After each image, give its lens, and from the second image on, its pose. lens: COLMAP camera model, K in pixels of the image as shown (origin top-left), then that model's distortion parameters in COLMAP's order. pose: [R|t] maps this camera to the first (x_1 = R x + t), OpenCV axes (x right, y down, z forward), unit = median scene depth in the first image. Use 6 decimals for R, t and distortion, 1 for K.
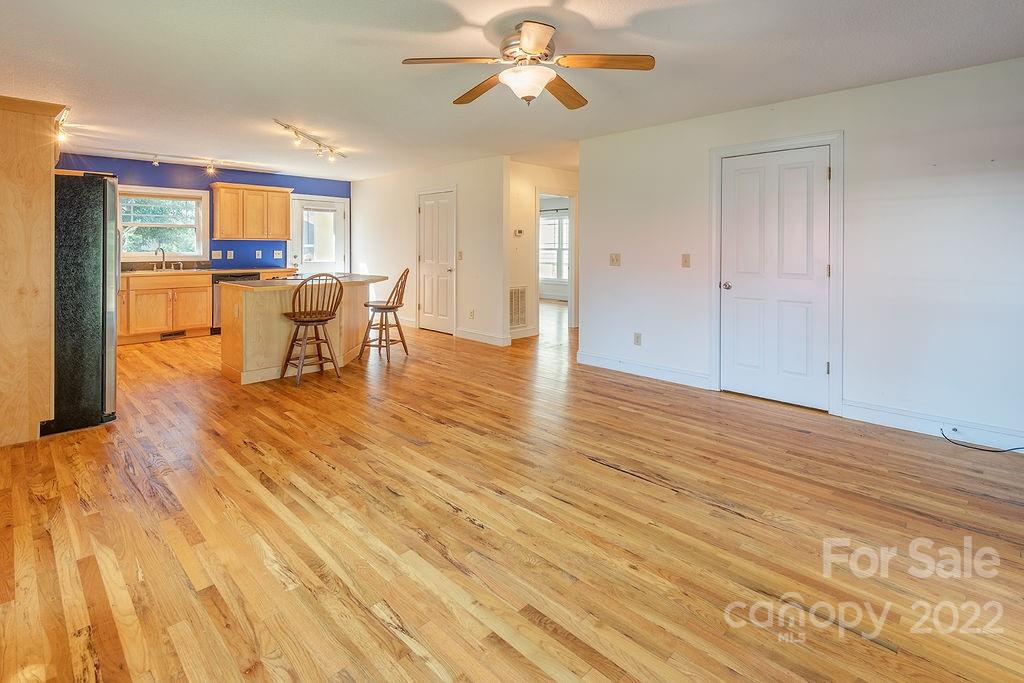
lens RADIAL K [[504.1, 0, 517.0], [0, 504.1, 247.3], [0, 0, 1]] dist [0.021242, -0.000135]
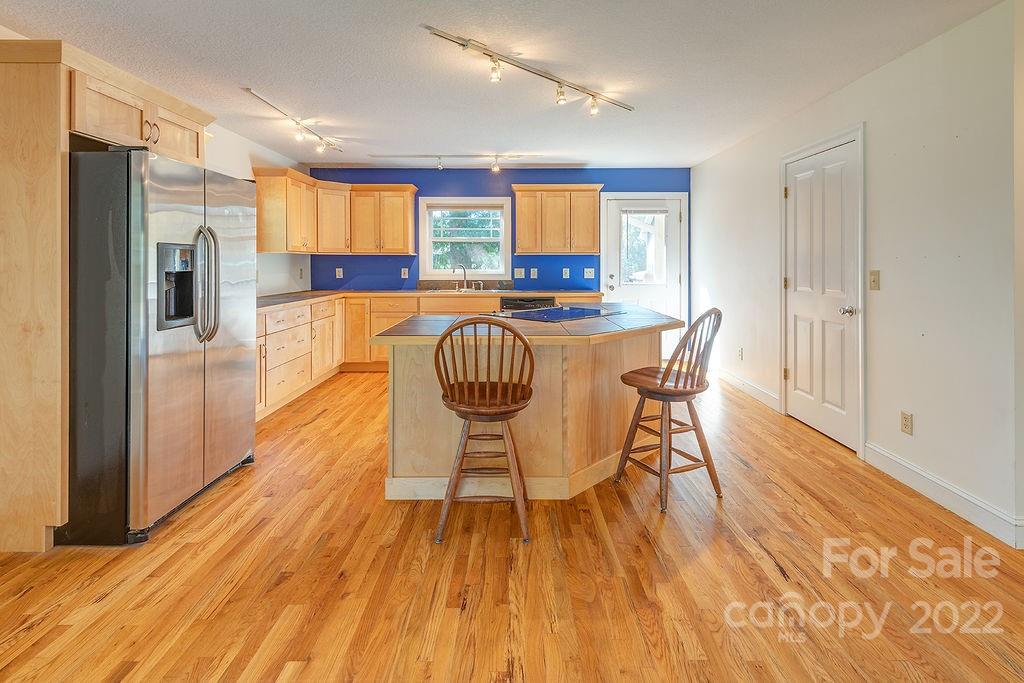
lens RADIAL K [[490.5, 0, 513.5], [0, 490.5, 265.4], [0, 0, 1]] dist [0.002242, -0.000235]
pose [[0.698843, -0.001735, -0.715273, -0.024923], [0.002561, 0.999997, 0.000078, 0.002463], [0.715270, -0.001886, 0.698845, 0.467917]]
